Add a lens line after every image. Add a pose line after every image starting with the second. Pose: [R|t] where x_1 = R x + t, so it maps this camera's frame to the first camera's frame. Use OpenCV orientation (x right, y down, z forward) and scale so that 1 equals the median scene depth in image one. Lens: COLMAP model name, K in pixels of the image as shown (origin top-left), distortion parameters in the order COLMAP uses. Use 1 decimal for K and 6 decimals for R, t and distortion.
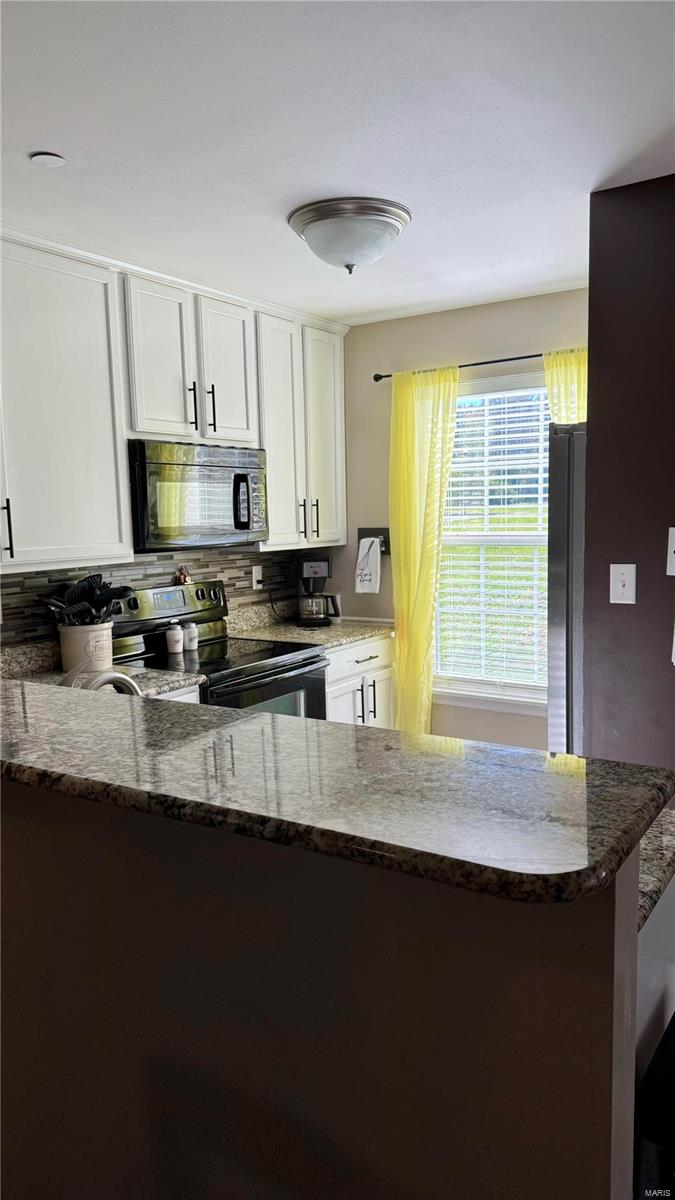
lens RADIAL K [[843.8, 0, 337.5], [0, 843.8, 600.0], [0, 0, 1]] dist [0.114882, -0.179386]
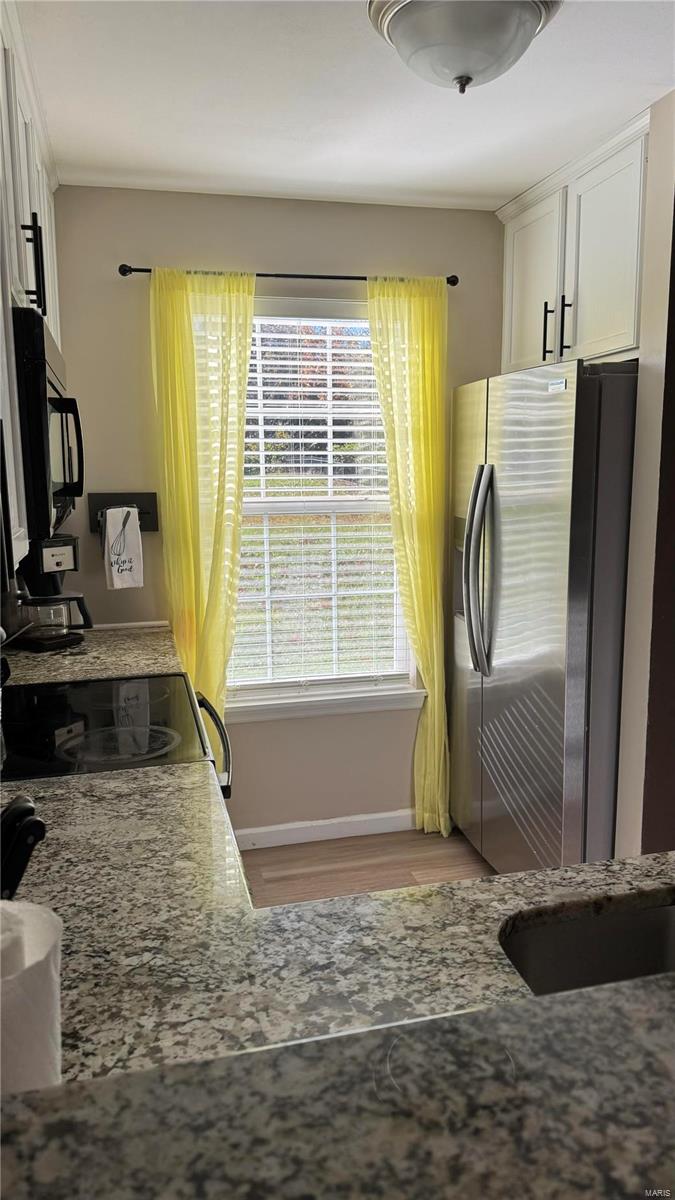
lens RADIAL K [[843.8, 0, 337.5], [0, 843.8, 600.0], [0, 0, 1]] dist [0.114882, -0.179386]
pose [[0.684225, -0.105866, 0.721546, -0.363116], [0.069143, 0.994367, 0.080329, -0.044167], [-0.725986, -0.005073, 0.687691, 0.413343]]
